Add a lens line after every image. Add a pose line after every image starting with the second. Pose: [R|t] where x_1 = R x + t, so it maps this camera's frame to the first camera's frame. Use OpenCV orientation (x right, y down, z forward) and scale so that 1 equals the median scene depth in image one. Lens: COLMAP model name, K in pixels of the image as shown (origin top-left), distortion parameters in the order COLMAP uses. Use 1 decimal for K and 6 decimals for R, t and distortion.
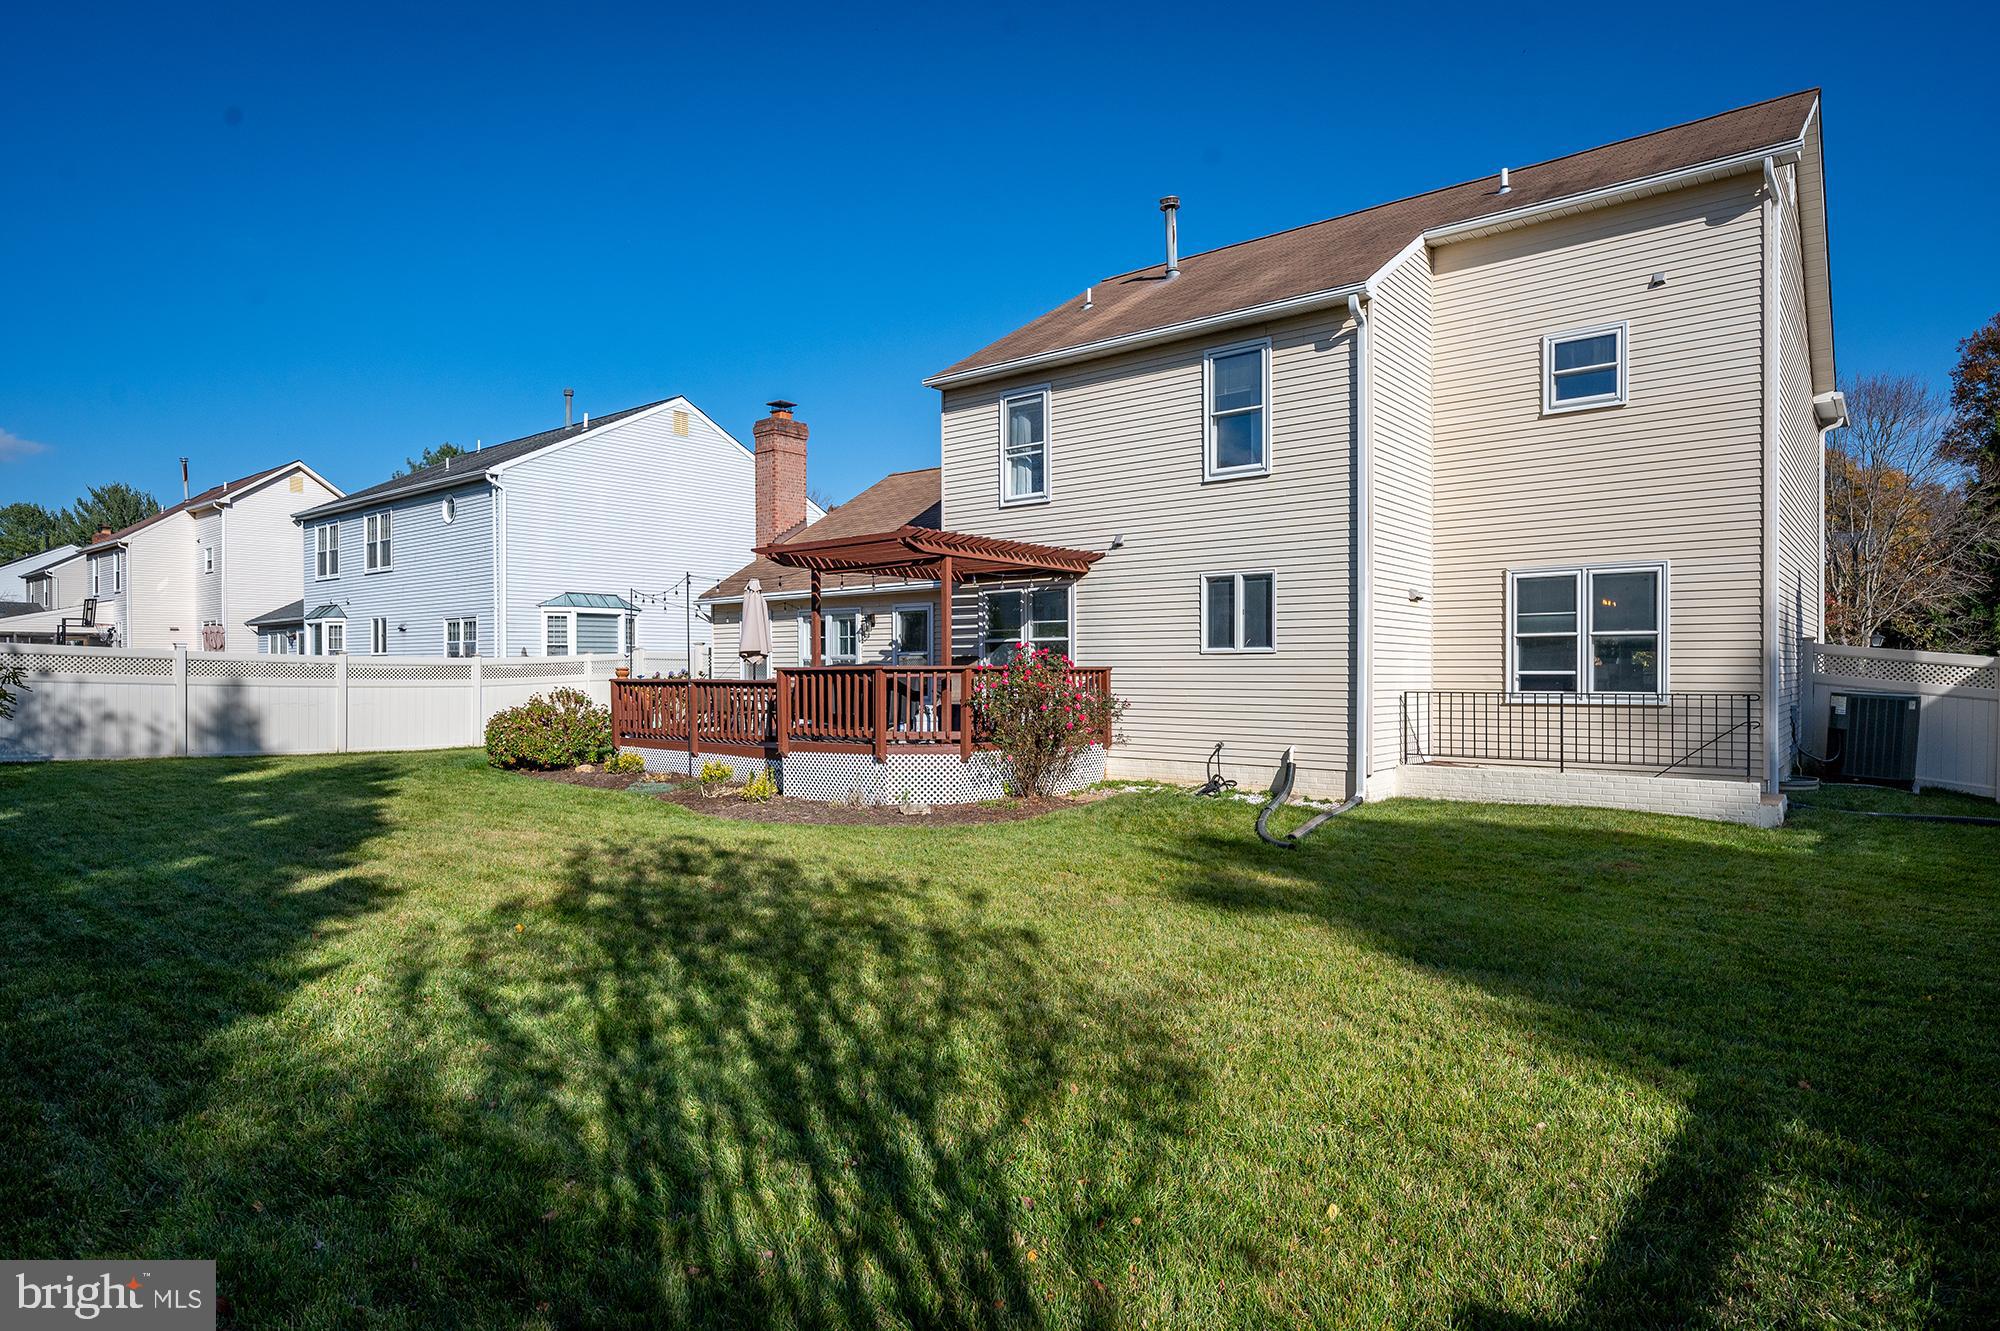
lens RADIAL K [[1117.1, 0, 995.9], [0, 1117.1, 670.0], [0, 0, 1]] dist [0.000126, -0.000084]
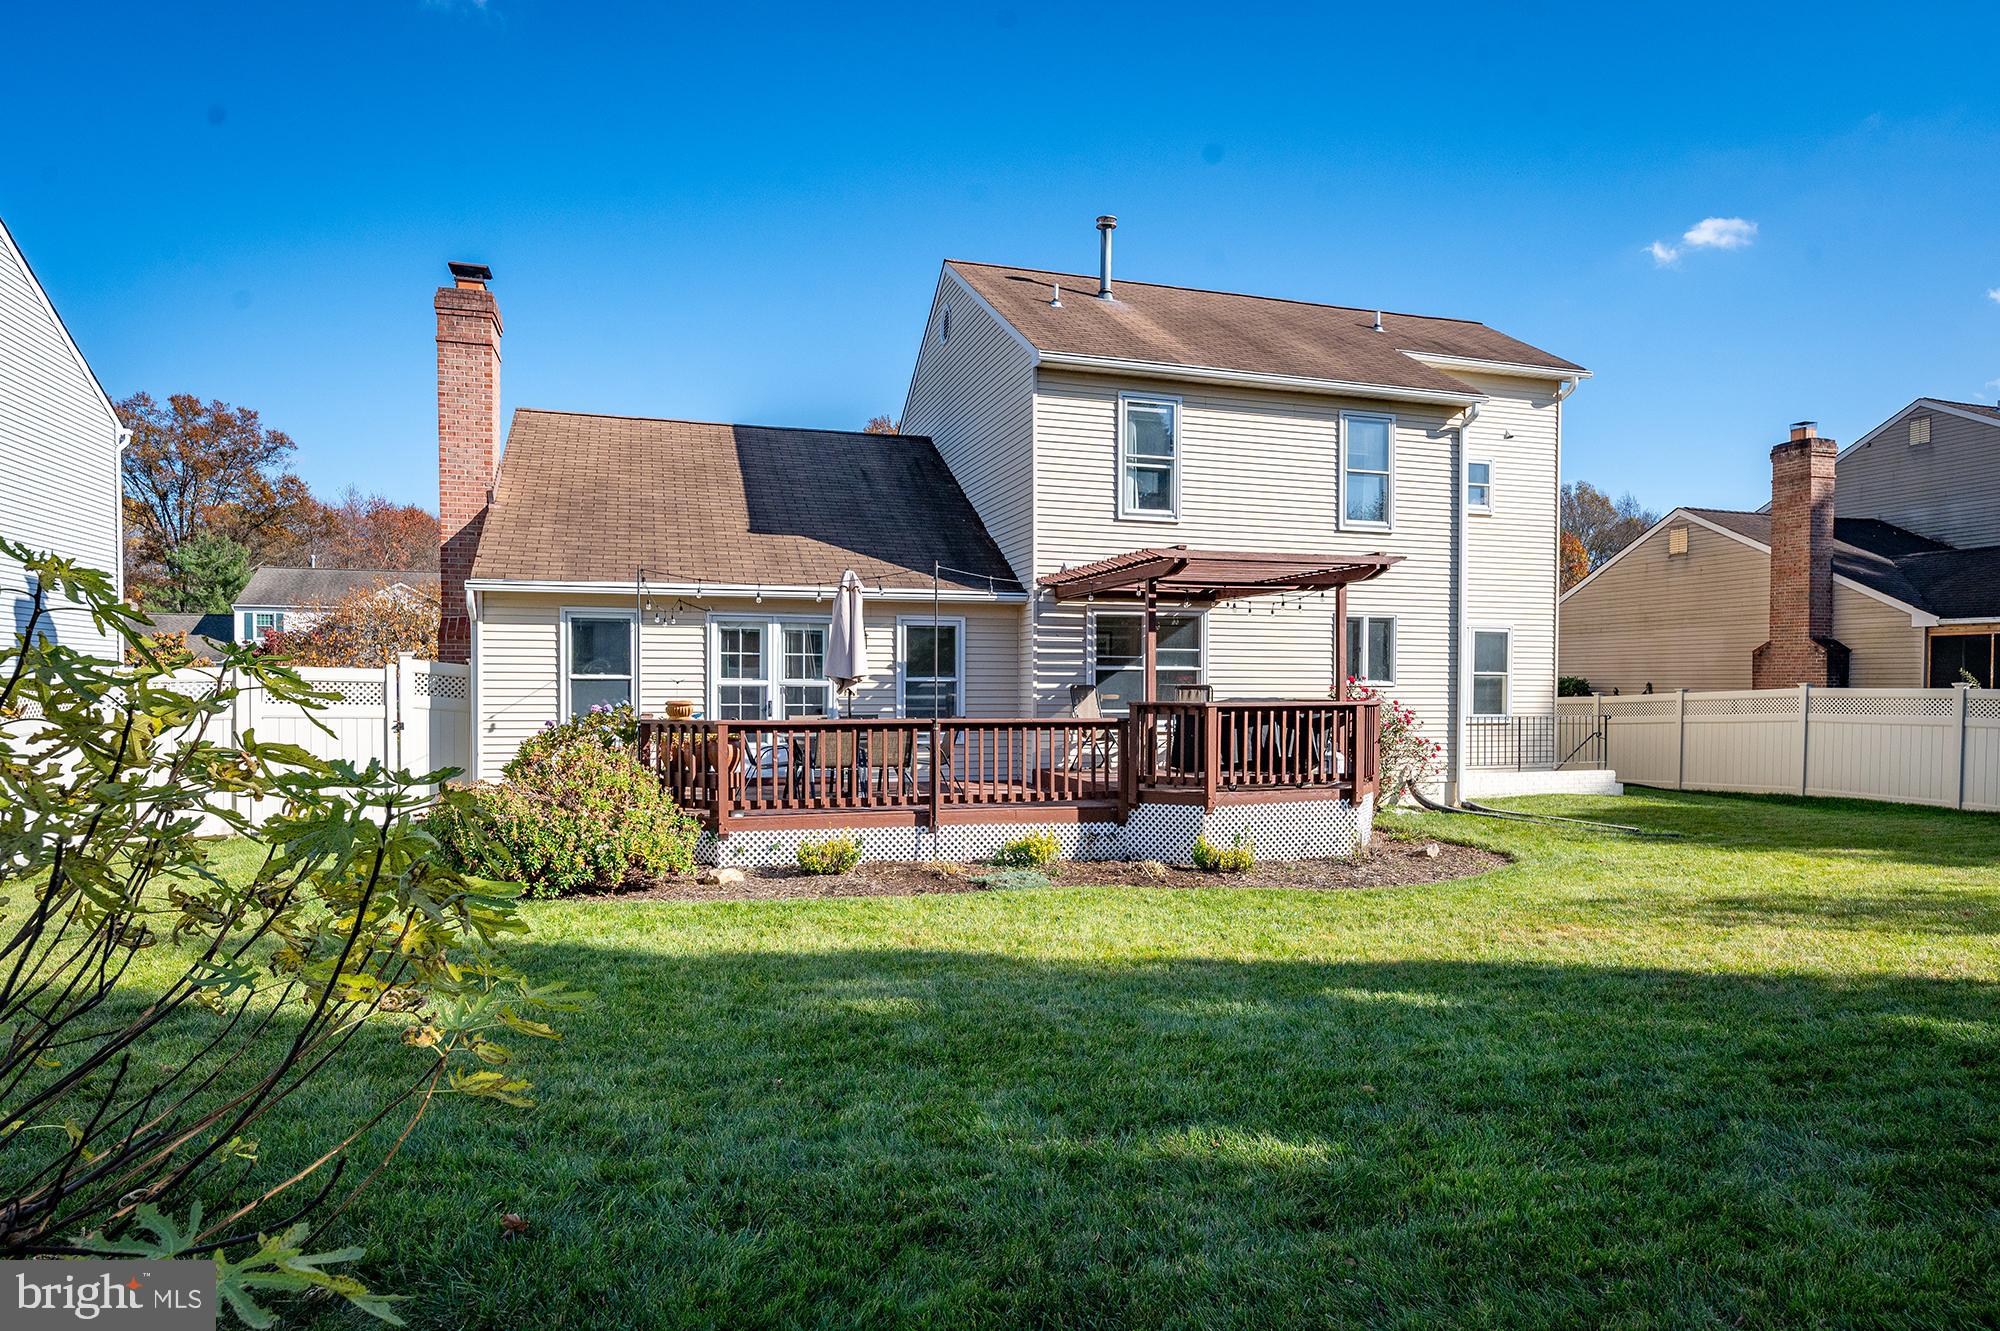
lens RADIAL K [[1164.5, 0, 992.8], [0, 1164.5, 684.6], [0, 0, 1]] dist [-0.009557, -0.000841]
pose [[0.541329, 0.001809, 0.840809, -0.794862], [-0.004827, 0.999988, 0.000956, -0.013214], [-0.840797, -0.004576, 0.541331, 0.555567]]
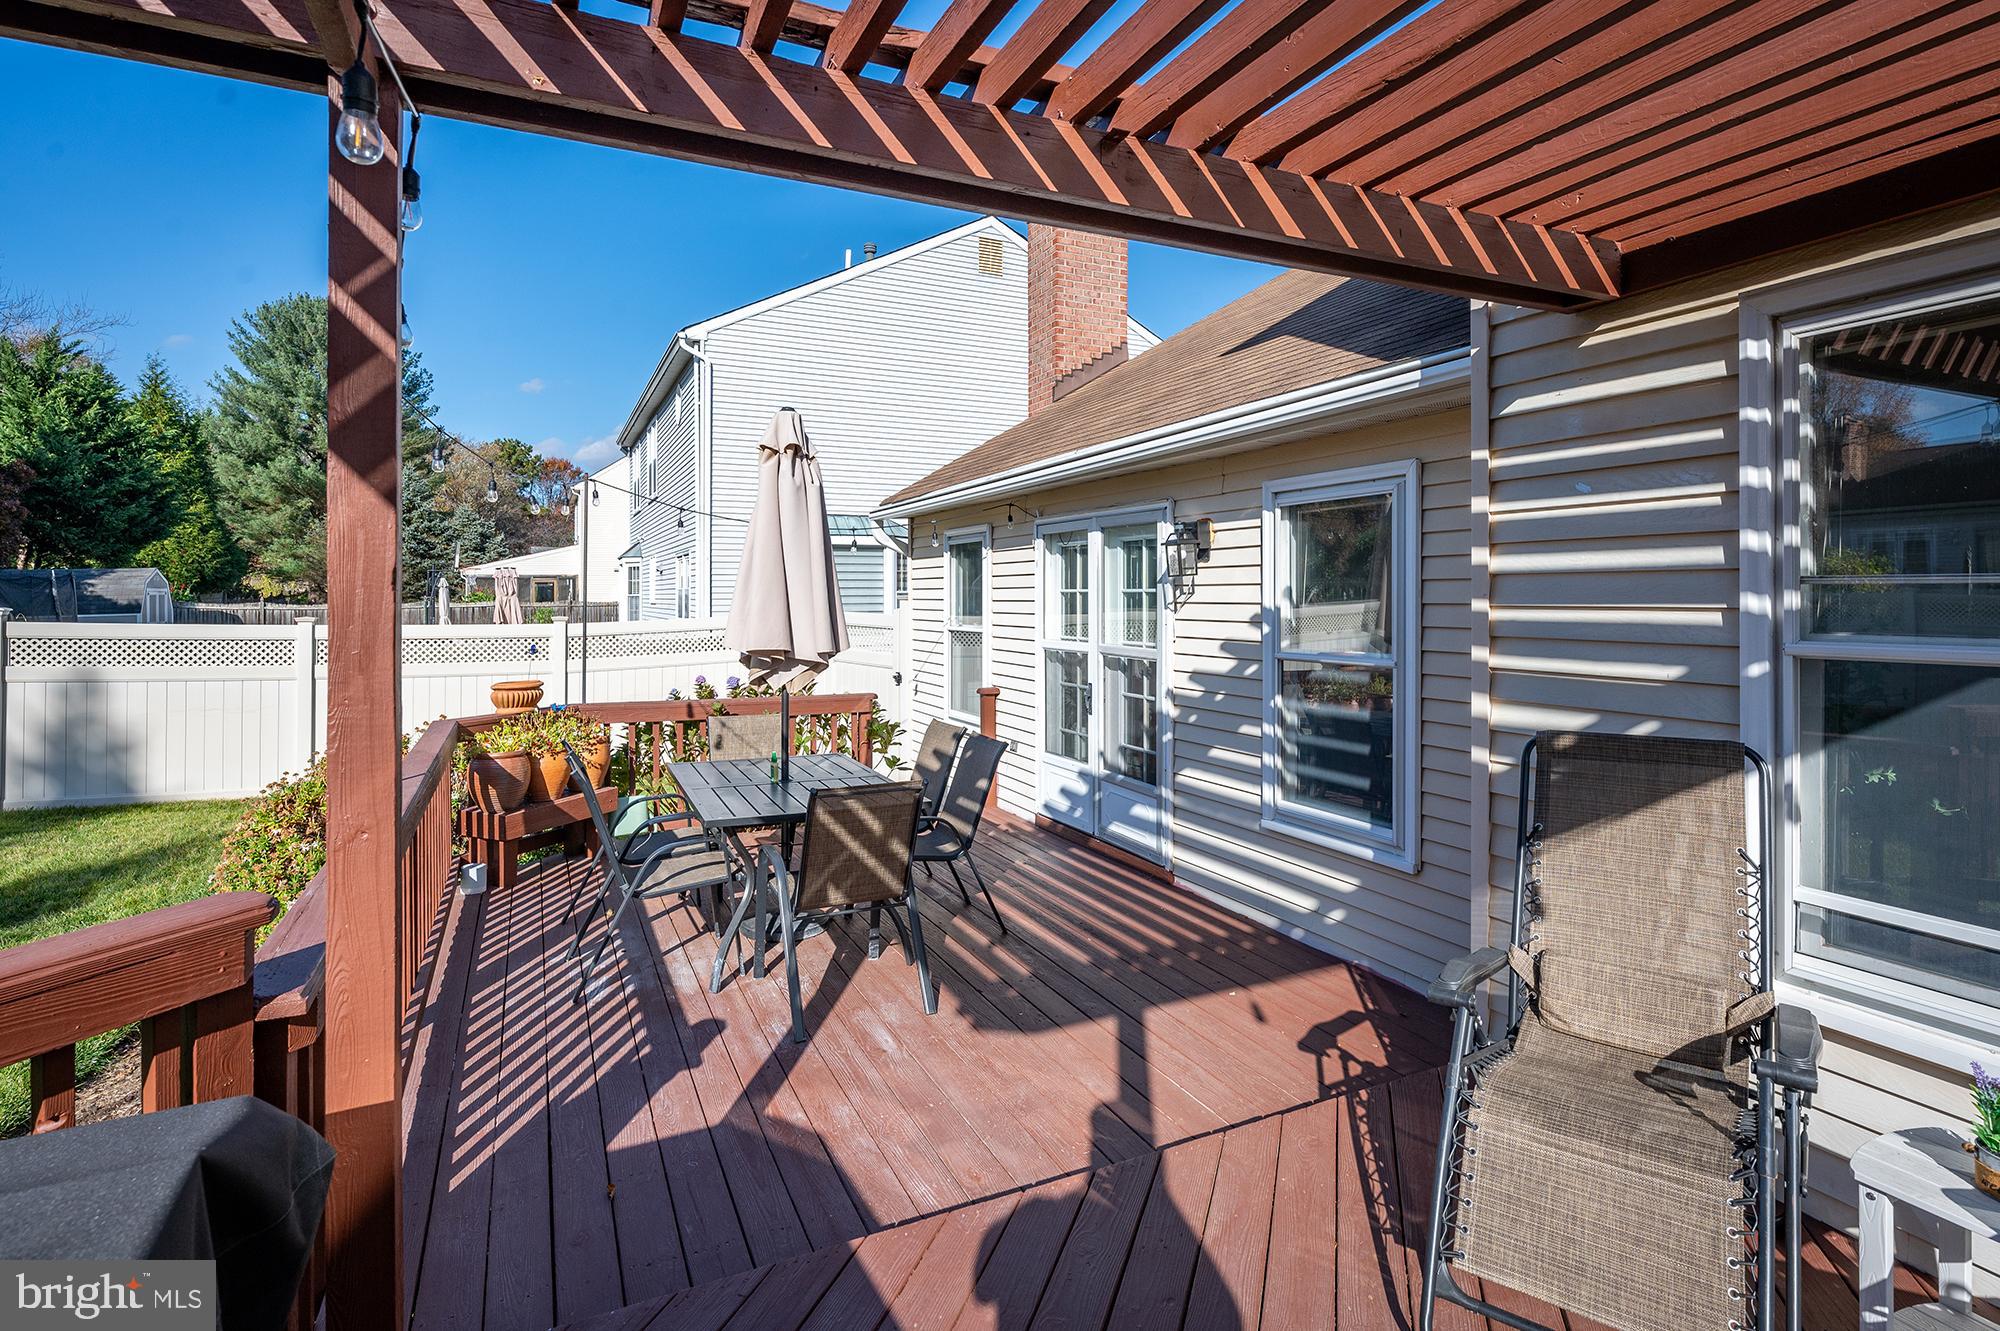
lens RADIAL K [[982.0, 0, 1000.4], [0, 982.0, 589.4], [0, 0, 1]] dist [-0.003304, 0.001558]
pose [[0.904830, -0.004517, -0.425748, -0.050009], [0.002114, 0.999979, -0.006117, -0.032482], [0.425767, 0.004634, 0.904821, 0.805736]]
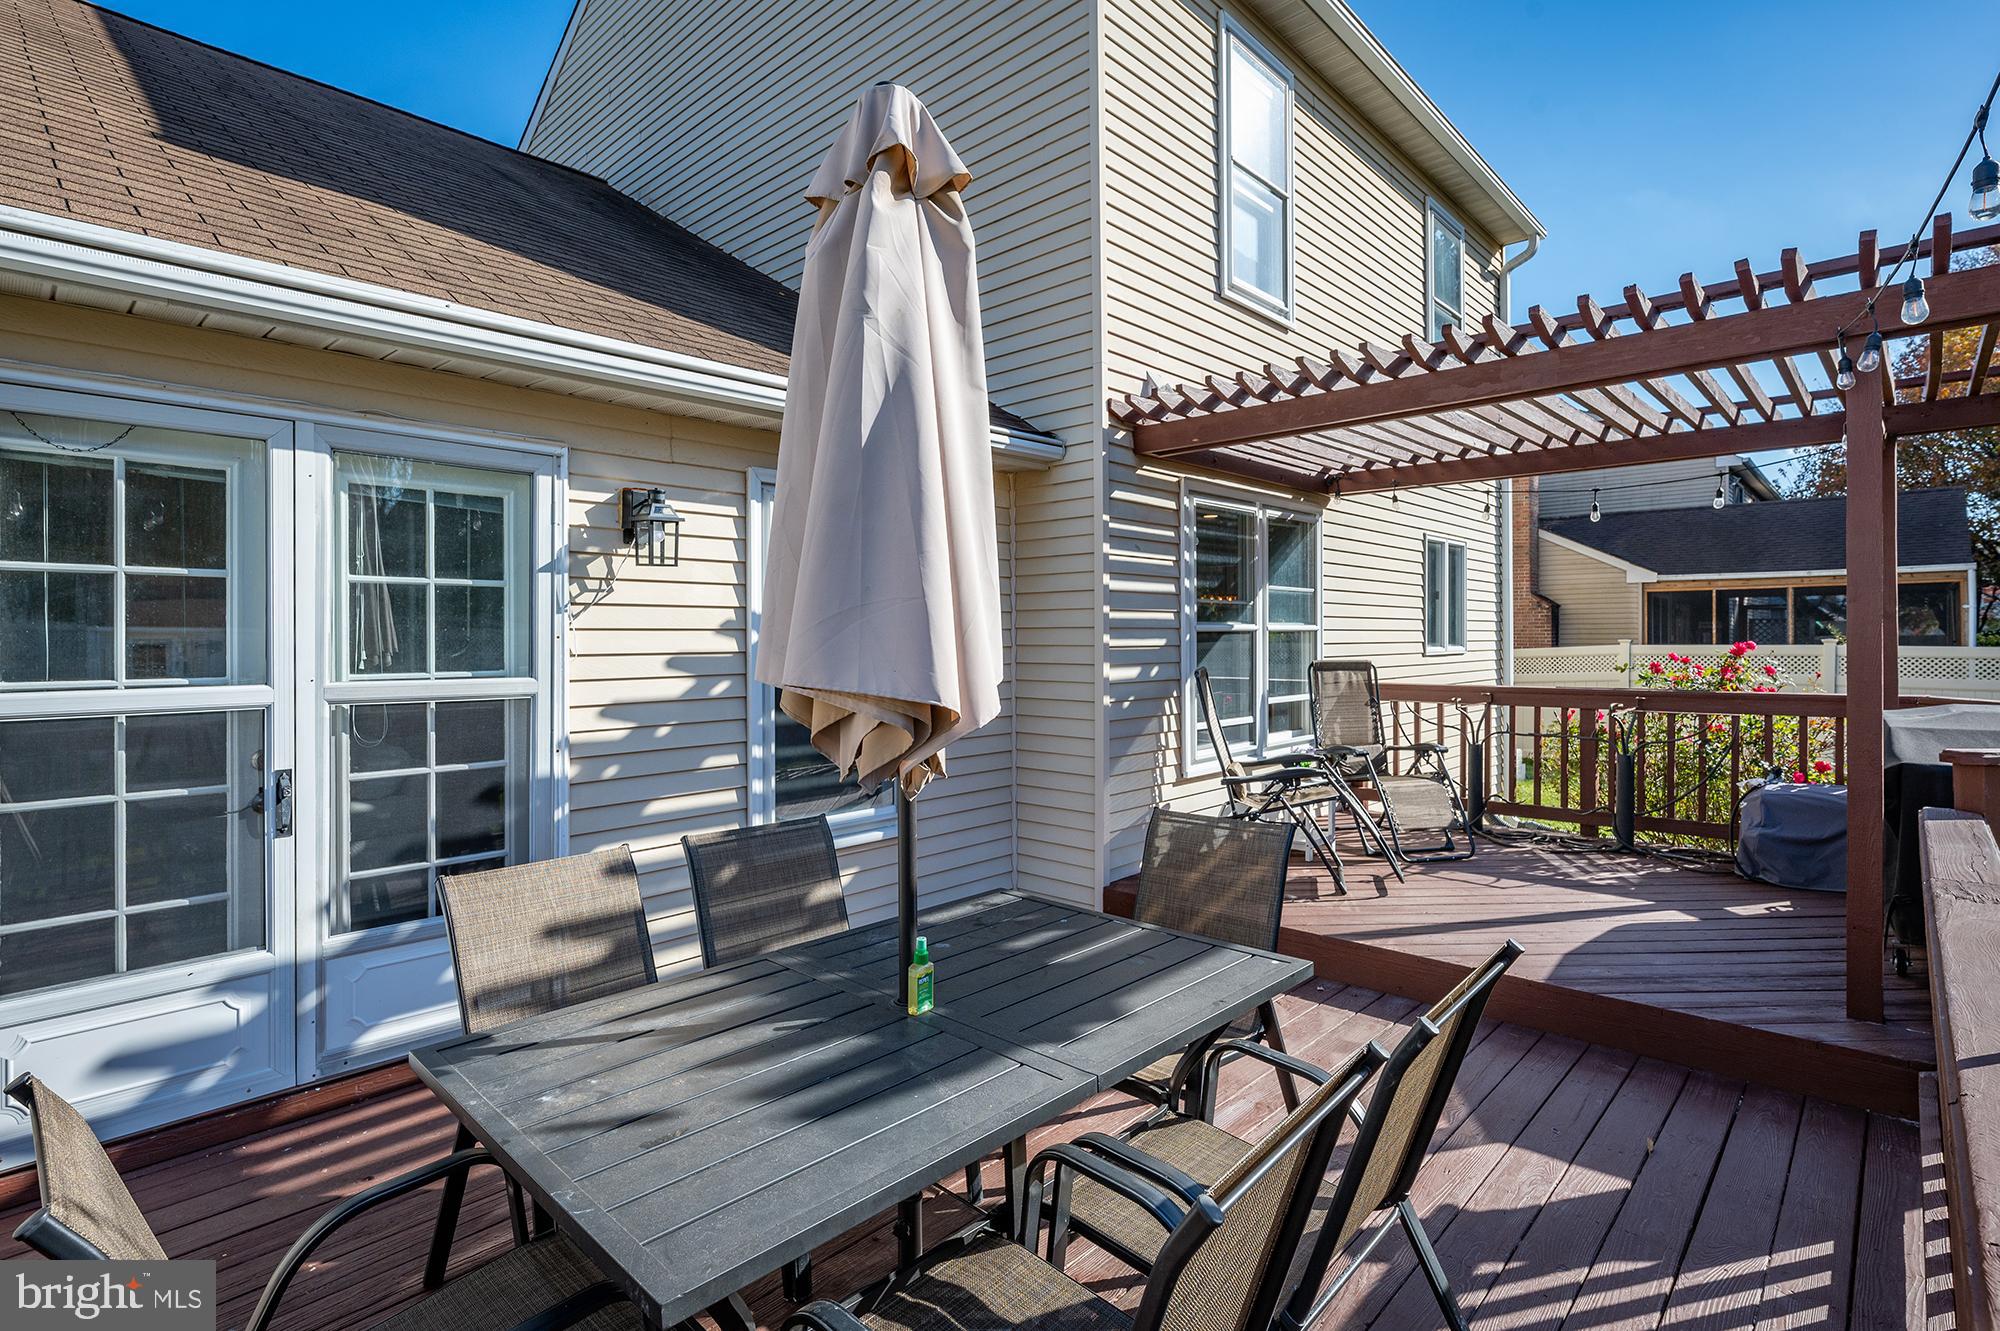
lens RADIAL K [[982.0, 0, 995.8], [0, 982.0, 633.3], [0, 0, 1]] dist [-0.003304, 0.001558]
pose [[0.064432, 0.005063, 0.997909, -0.335030], [0.005903, 0.999968, -0.005454, -0.022127], [-0.997905, 0.006242, 0.064400, 1.013053]]
